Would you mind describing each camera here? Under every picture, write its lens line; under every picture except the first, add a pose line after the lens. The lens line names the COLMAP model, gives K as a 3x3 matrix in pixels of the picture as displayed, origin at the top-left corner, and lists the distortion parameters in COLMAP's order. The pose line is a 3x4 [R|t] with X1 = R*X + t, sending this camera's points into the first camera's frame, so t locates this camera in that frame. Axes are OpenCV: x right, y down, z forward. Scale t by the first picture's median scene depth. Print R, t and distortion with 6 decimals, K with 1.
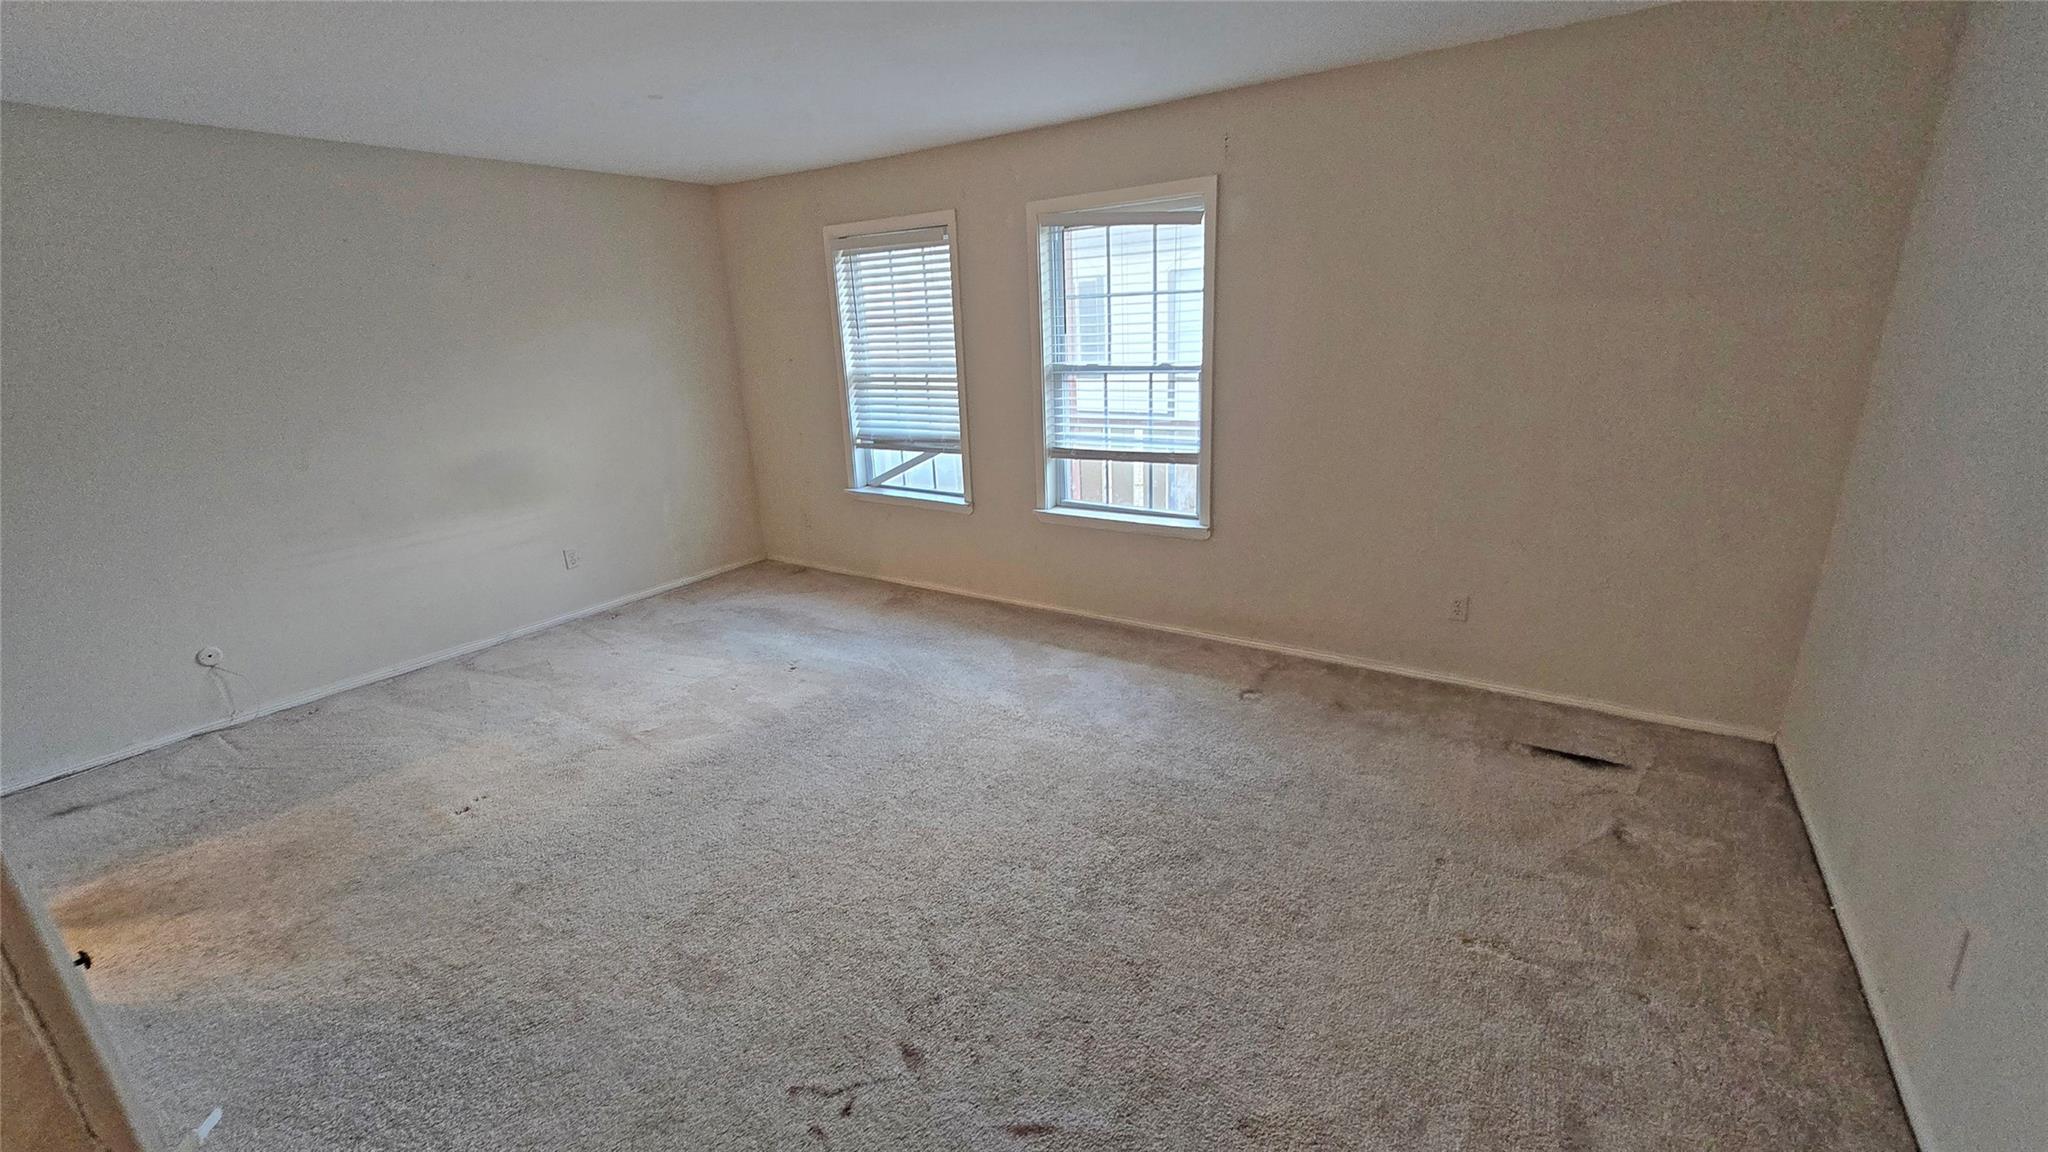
lens RADIAL K [[842.0, 0, 1026.5], [0, 842.0, 574.7], [0, 0, 1]] dist [-0.003069, -0.000612]
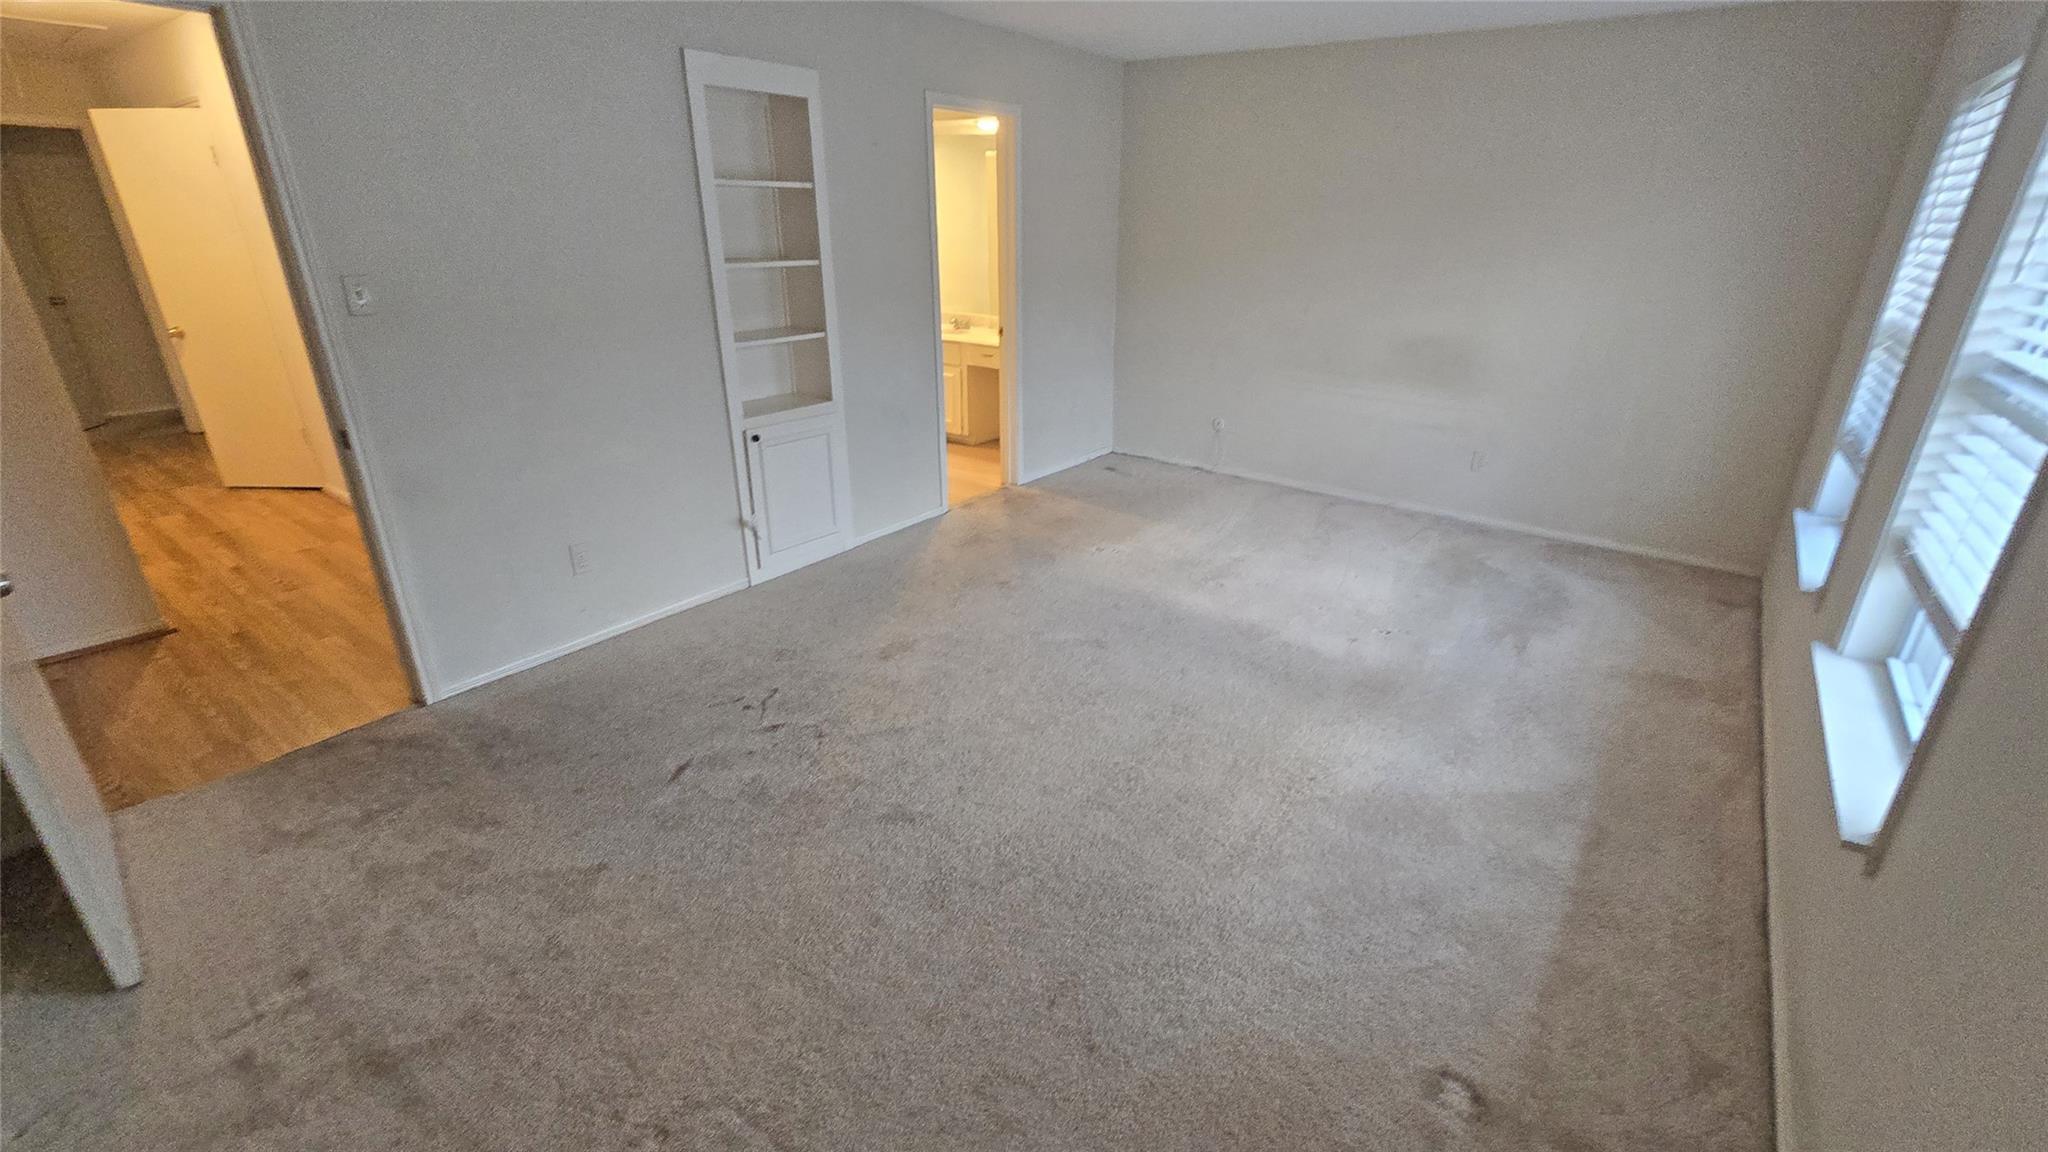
lens RADIAL K [[842.0, 0, 1024.6], [0, 842.0, 564.4], [0, 0, 1]] dist [-0.003069, -0.000612]
pose [[-0.040696, 0.423152, -0.905144, 0.478741], [-0.305578, 0.857218, 0.414486, -0.188790], [0.951297, 0.293460, 0.094420, 0.542920]]
